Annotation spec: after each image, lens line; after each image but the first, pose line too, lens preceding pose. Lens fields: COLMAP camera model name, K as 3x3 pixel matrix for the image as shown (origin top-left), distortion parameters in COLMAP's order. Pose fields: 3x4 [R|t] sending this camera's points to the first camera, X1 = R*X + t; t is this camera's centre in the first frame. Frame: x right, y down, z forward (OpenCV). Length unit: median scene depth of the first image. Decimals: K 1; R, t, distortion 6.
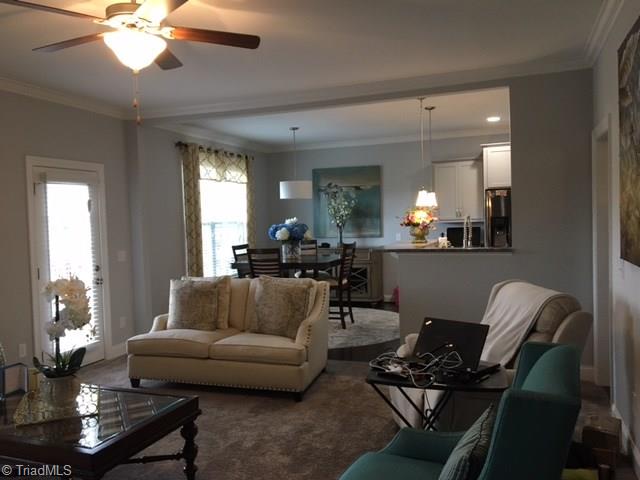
lens RADIAL K [[549.7, 0, 320.0], [0, 549.7, 240.0], [0, 0, 1]] dist [0.048371, -0.014885]
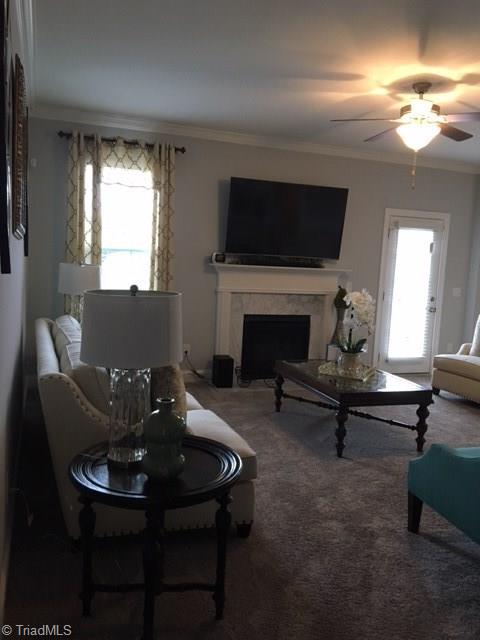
lens RADIAL K [[549.7, 0, 240.0], [0, 549.7, 320.0], [0, 0, 1]] dist [0.048371, -0.014885]
pose [[0.648597, 0.149348, -0.746336, 0.283795], [-0.102773, 0.988765, 0.108546, 0.008930], [0.754162, 0.006301, 0.656658, -0.152179]]
